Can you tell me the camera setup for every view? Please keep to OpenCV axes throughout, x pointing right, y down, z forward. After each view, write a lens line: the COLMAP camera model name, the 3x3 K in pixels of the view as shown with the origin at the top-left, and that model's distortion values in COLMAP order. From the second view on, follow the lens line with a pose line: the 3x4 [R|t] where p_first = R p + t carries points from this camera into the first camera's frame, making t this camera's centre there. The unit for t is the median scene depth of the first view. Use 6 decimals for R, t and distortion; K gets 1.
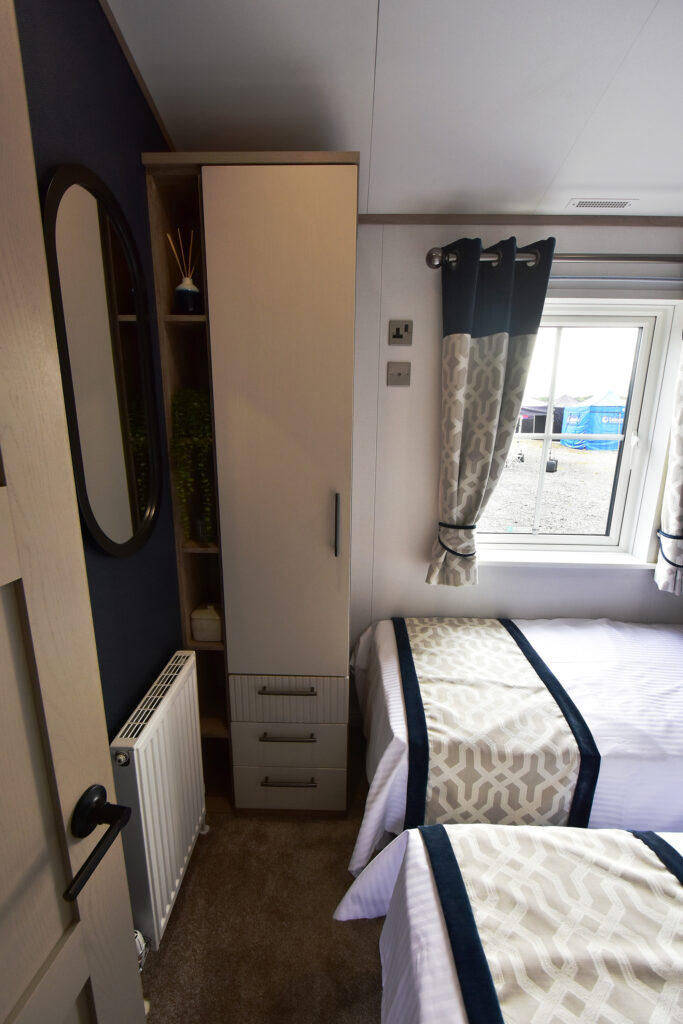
lens RADIAL K [[448.8, 0, 337.4], [0, 448.8, 516.0], [0, 0, 1]] dist [0.002103, -0.002103]
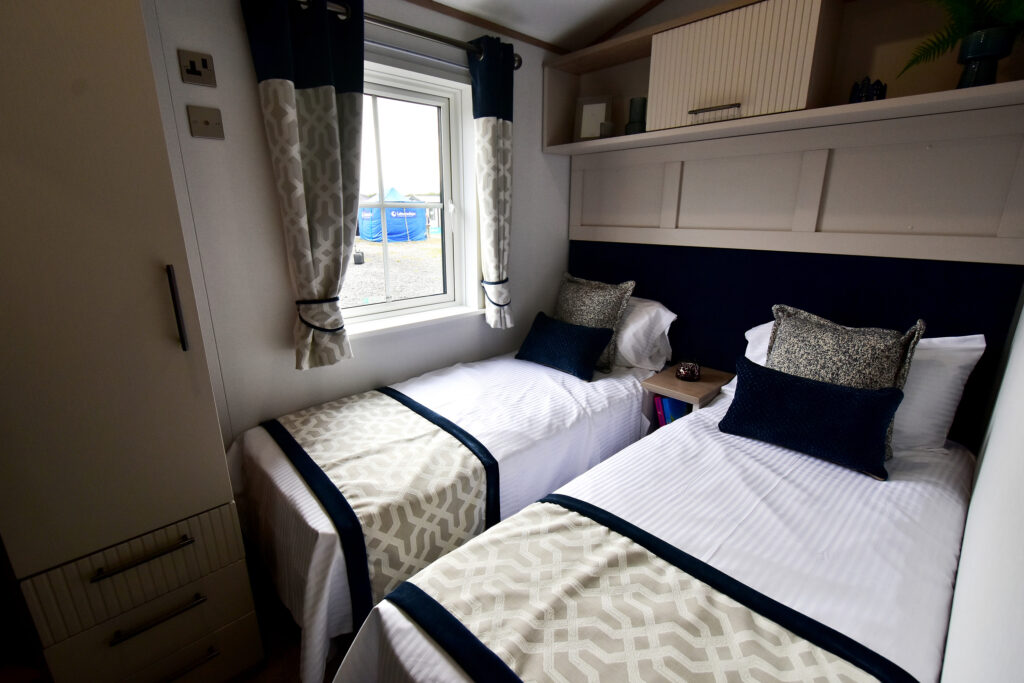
lens RADIAL K [[448.8, 0, 500.2], [0, 448.8, 334.3], [0, 0, 1]] dist [0.002103, -0.002103]
pose [[0.726015, -0.198403, 0.658436, -0.092634], [0.169586, 0.979561, 0.108175, 0.059973], [-0.666440, 0.033124, 0.744822, 0.078886]]
